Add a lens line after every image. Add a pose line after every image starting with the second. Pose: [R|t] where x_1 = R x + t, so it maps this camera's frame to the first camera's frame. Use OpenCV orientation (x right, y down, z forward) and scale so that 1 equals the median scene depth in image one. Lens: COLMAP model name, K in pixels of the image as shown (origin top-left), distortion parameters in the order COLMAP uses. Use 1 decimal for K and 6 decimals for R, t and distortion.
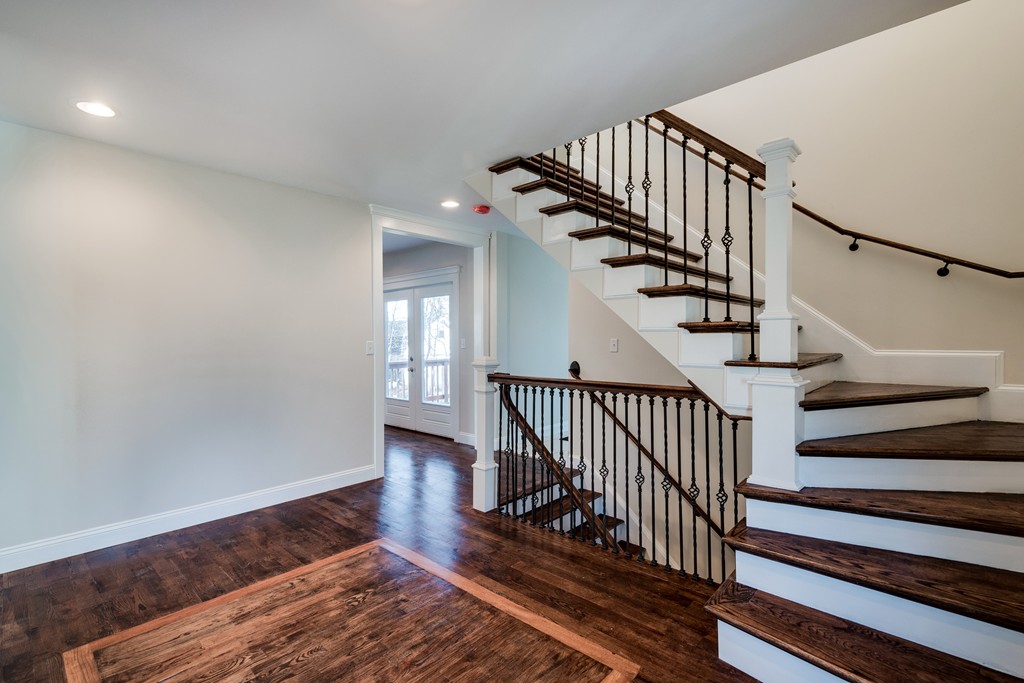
lens RADIAL K [[453.7, 0, 517.1], [0, 453.7, 347.4], [0, 0, 1]] dist [0.003326, 0.000135]
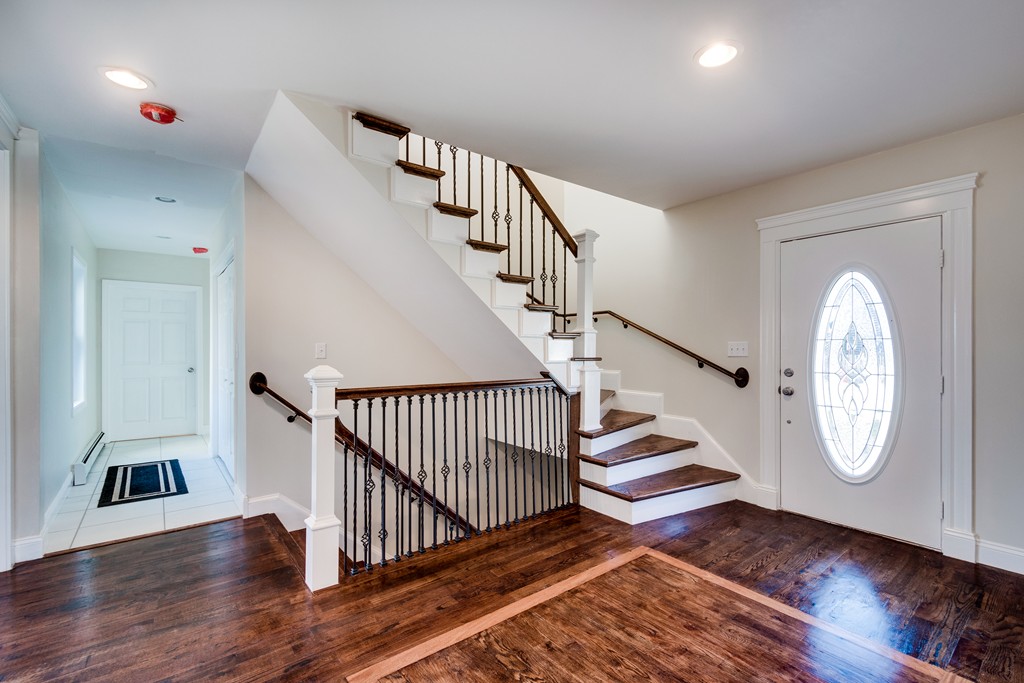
lens RADIAL K [[454.1, 0, 522.8], [0, 454.1, 343.2], [0, 0, 1]] dist [0.000237, -0.000407]
pose [[0.170855, 0.004015, 0.985288, -1.017706], [0.003283, 0.999984, -0.004644, -0.014555], [-0.985291, 0.004028, 0.170839, 0.820381]]
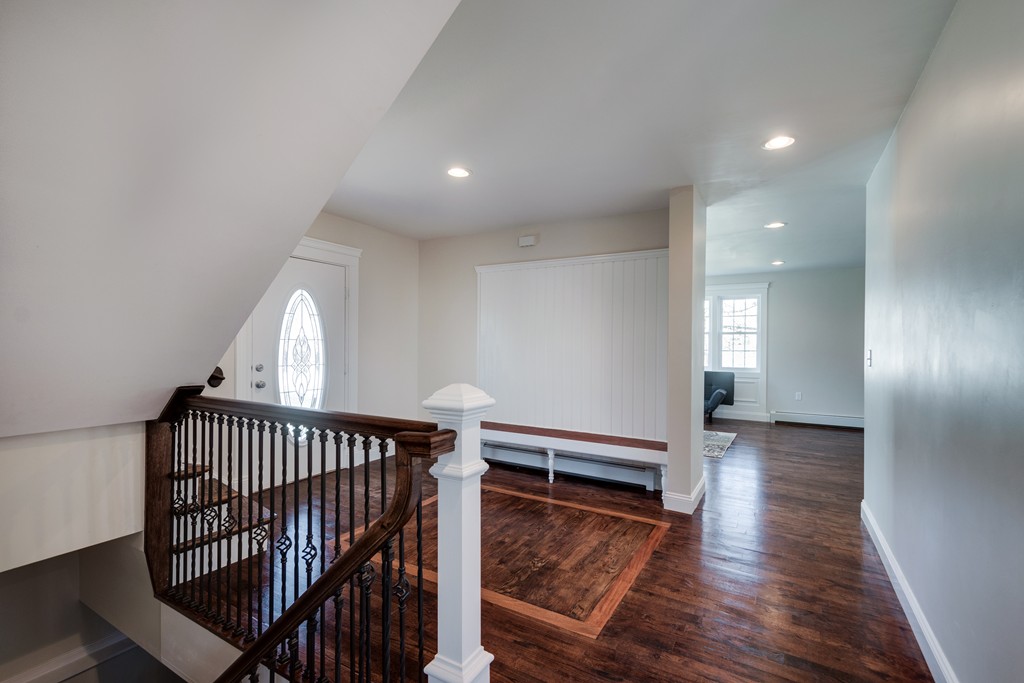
lens RADIAL K [[454.1, 0, 522.8], [0, 454.1, 343.2], [0, 0, 1]] dist [0.000237, -0.000407]
pose [[-0.980721, -0.004365, -0.195364, -0.069463], [-0.004543, 0.999990, 0.000463, -0.019088], [0.195360, 0.001342, -0.980731, 1.988595]]
